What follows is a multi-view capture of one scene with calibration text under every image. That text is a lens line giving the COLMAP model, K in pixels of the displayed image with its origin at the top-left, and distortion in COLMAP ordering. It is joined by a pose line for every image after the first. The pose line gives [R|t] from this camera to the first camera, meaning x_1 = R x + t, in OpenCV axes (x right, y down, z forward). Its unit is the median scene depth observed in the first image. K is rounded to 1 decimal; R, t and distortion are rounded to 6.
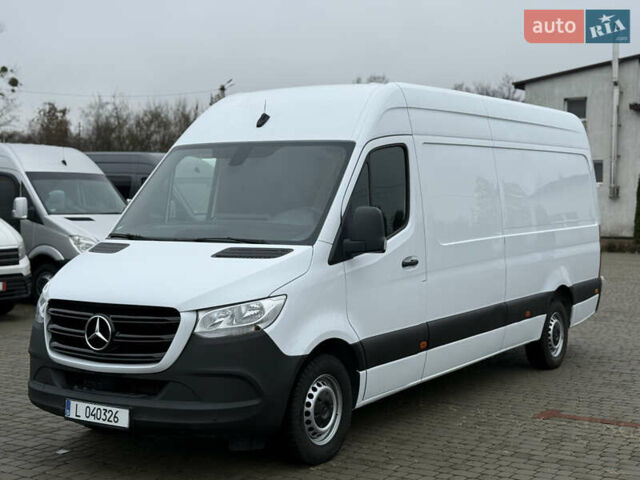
lens RADIAL K [[972.4, 0, 320.0], [0, 972.4, 240.0], [0, 0, 1]] dist [0.169335, -0.069151]
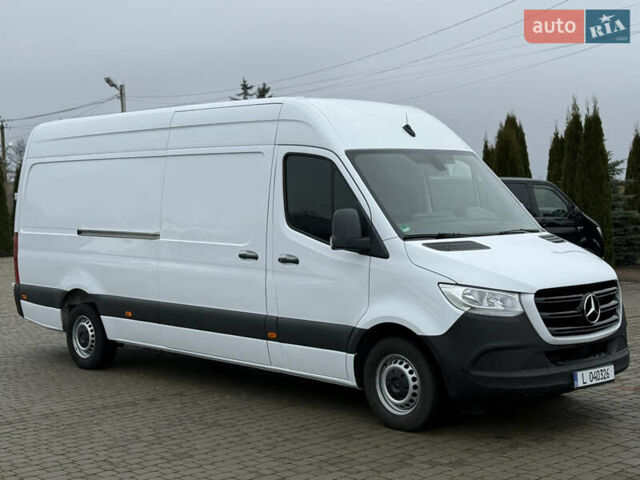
lens RADIAL K [[972.4, 0, 320.0], [0, 972.4, 240.0], [0, 0, 1]] dist [0.169335, -0.069151]
pose [[0.261441, -0.051528, 0.963843, -1.453681], [0.065843, 0.997200, 0.035452, -0.052826], [-0.962971, 0.054193, 0.264102, 0.990297]]
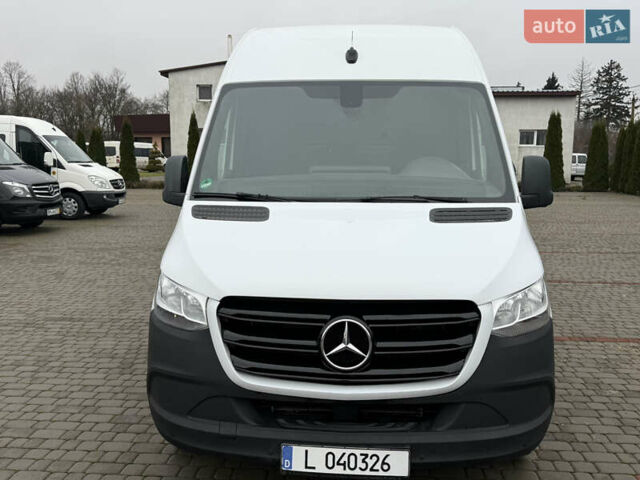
lens RADIAL K [[677.2, 0, 321.1], [0, 677.2, 217.1], [0, 0, 1]] dist [-0.014555, -0.011494]
pose [[0.883137, -0.040078, 0.467399, -0.450082], [0.018634, 0.998555, 0.050415, -0.015422], [-0.468744, -0.035814, 0.882608, 0.599451]]
